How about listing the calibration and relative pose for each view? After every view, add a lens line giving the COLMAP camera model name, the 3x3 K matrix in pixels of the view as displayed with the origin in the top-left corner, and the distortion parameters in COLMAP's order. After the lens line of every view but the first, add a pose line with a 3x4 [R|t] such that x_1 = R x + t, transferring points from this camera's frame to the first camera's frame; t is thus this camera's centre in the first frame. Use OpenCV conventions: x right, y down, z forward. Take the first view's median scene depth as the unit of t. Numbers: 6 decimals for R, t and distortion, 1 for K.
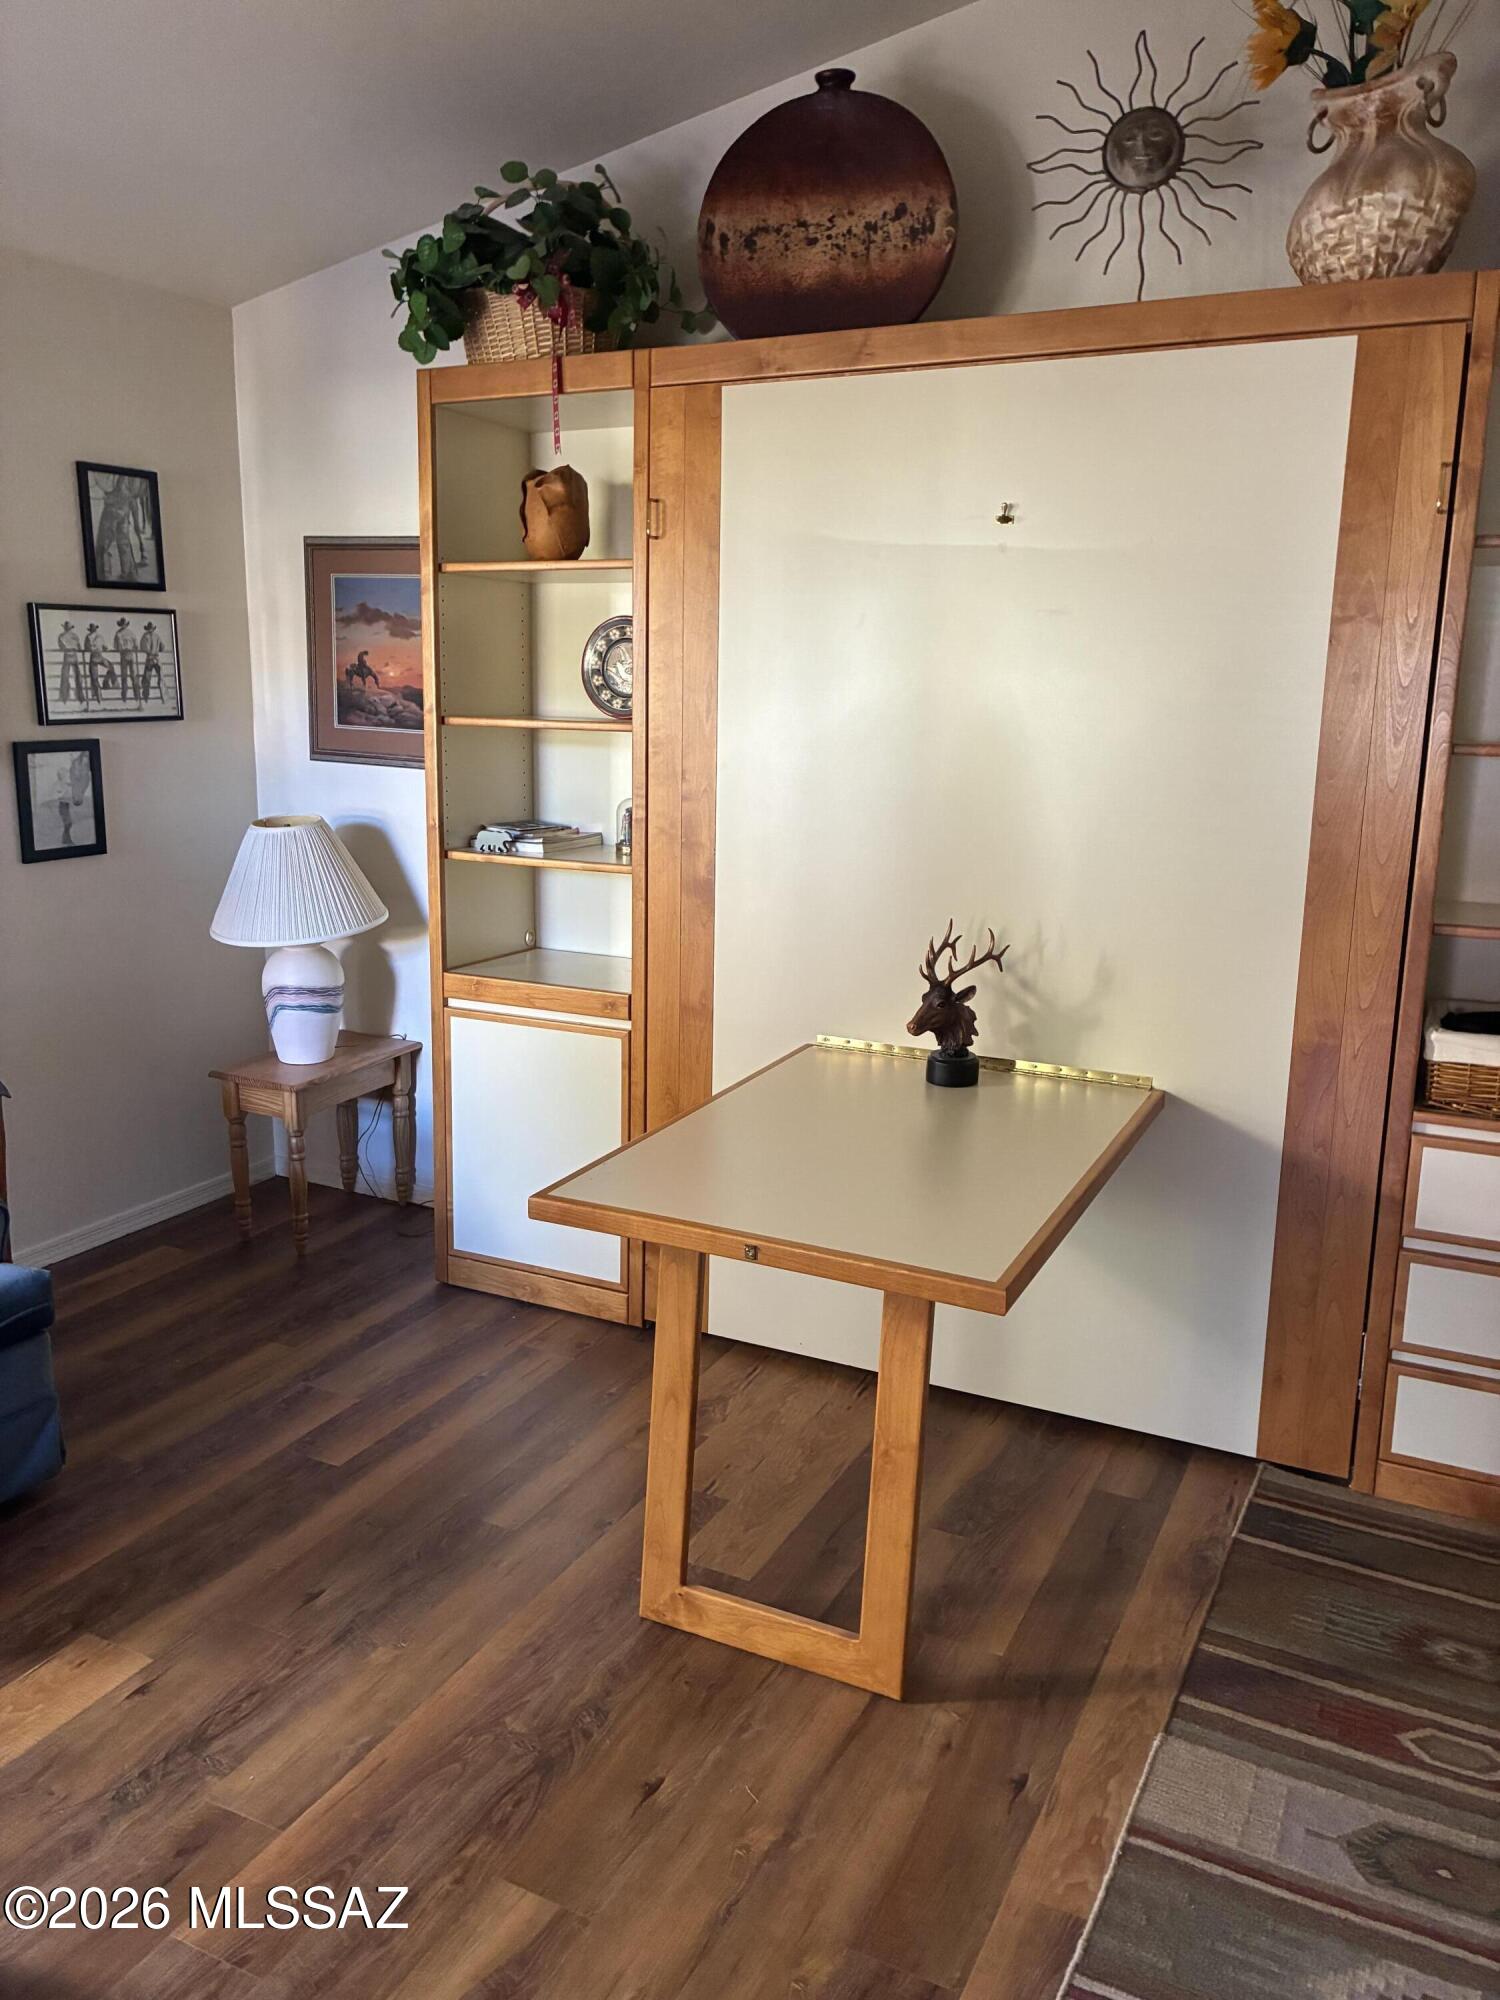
lens RADIAL K [[1504.8, 0, 750.0], [0, 1504.8, 1000.0], [0, 0, 1]] dist [0.065484, -0.074099]
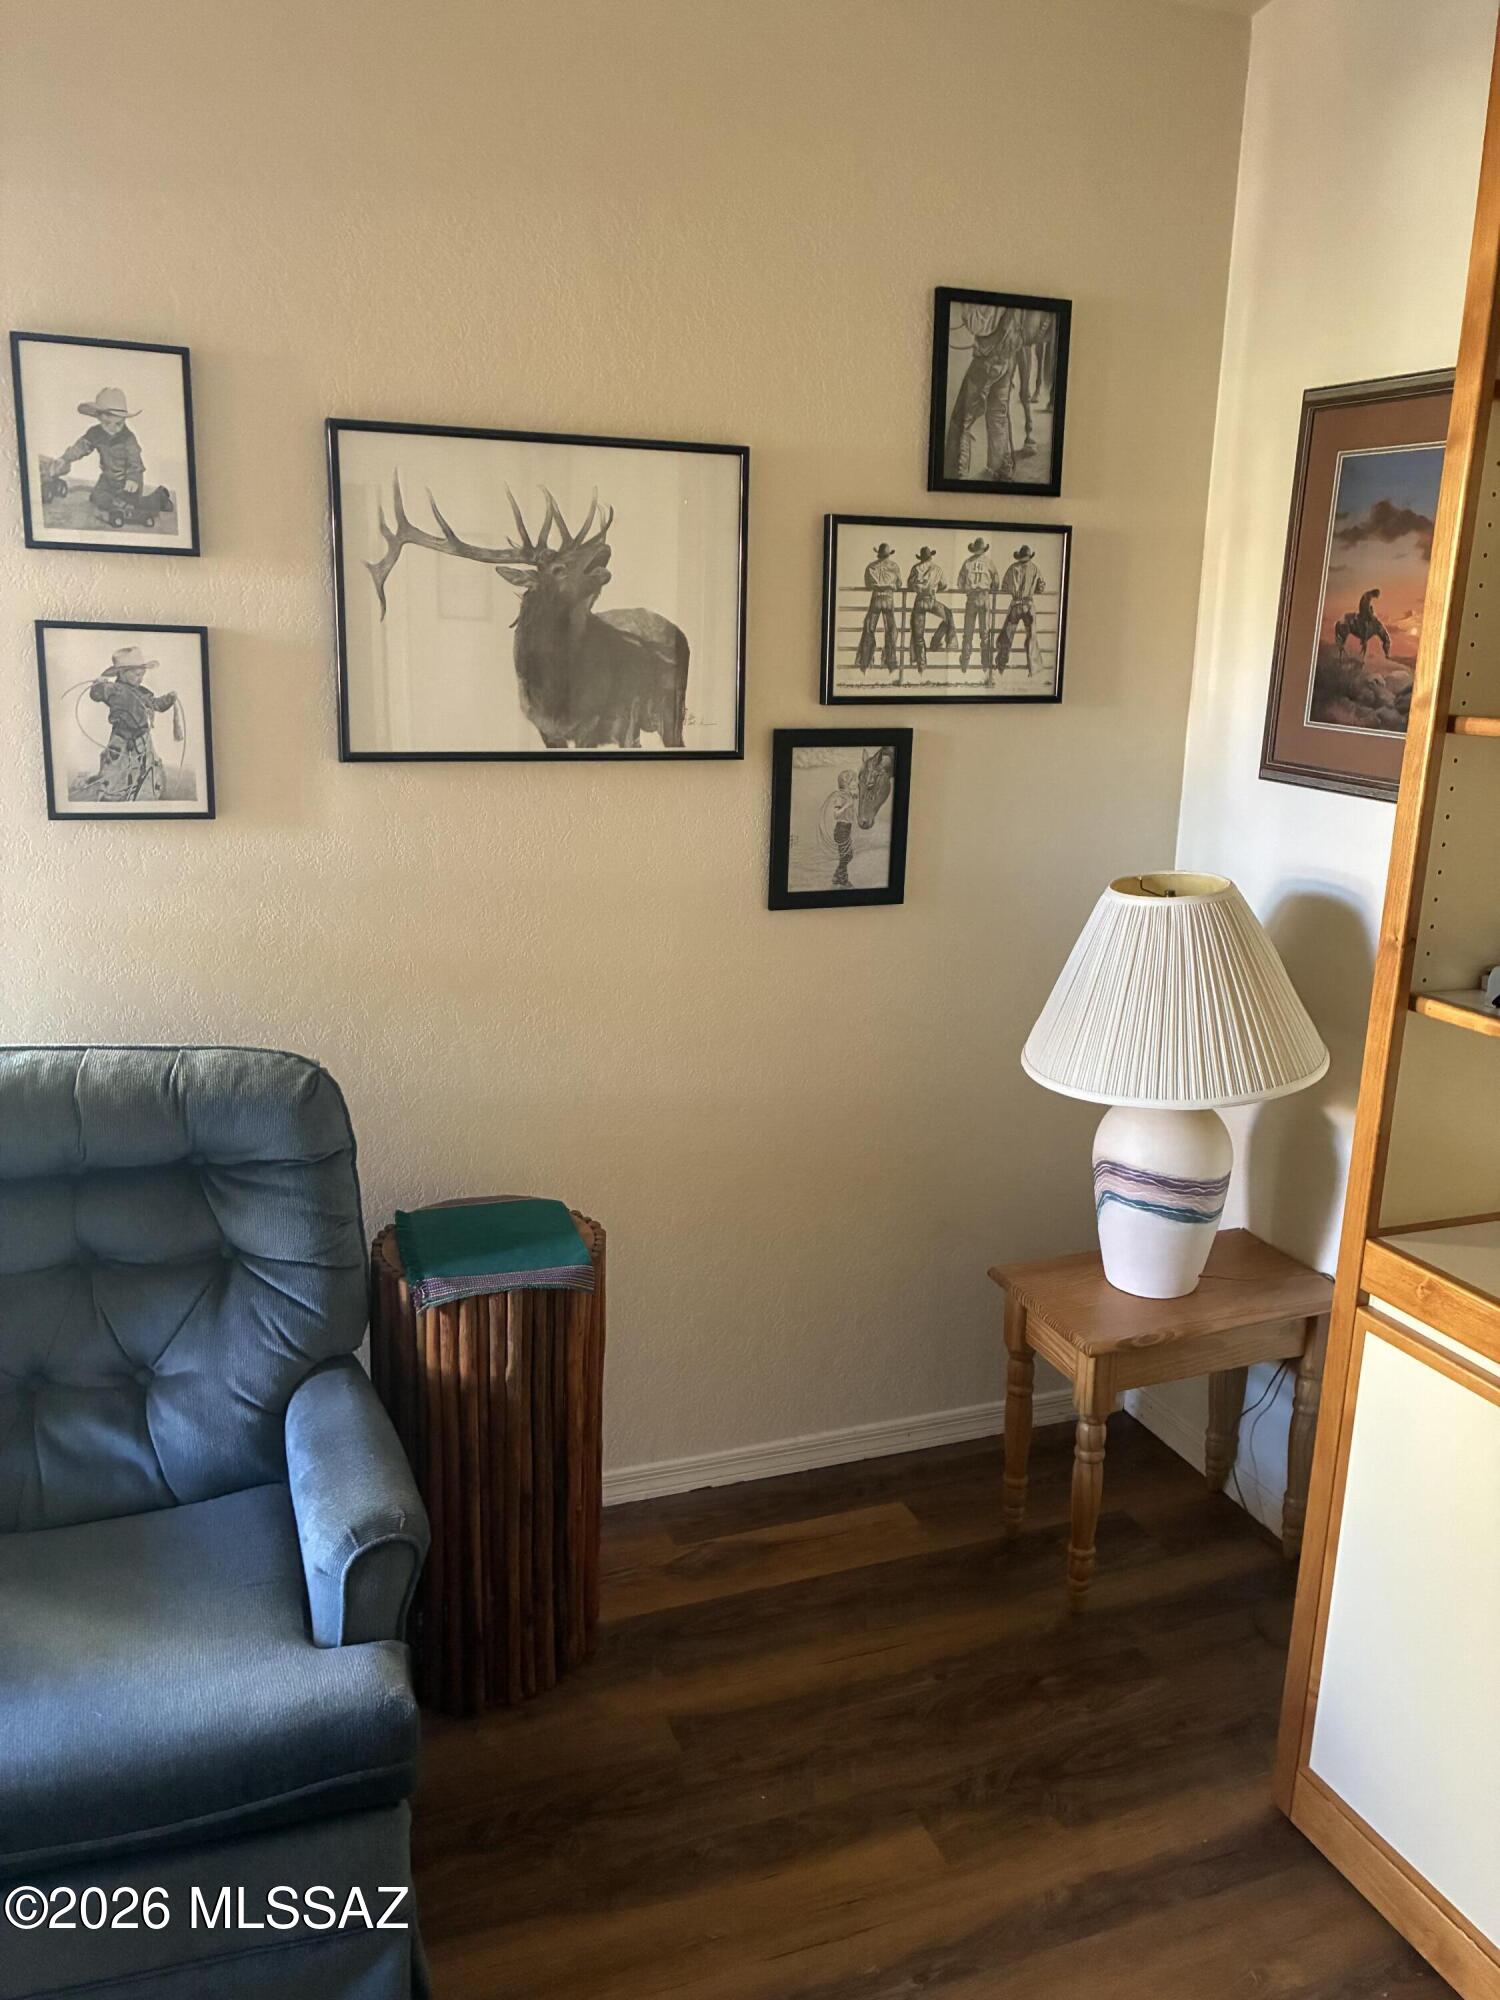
lens RADIAL K [[1565.4, 0, 716.3], [0, 1565.4, 980.0], [0, 0, 1]] dist [0.002007, -0.000904]
pose [[0.737656, 0.157552, -0.656537, -0.047199], [-0.159796, 0.985506, 0.056956, -0.110263], [0.655994, 0.062898, 0.752140, 0.550277]]
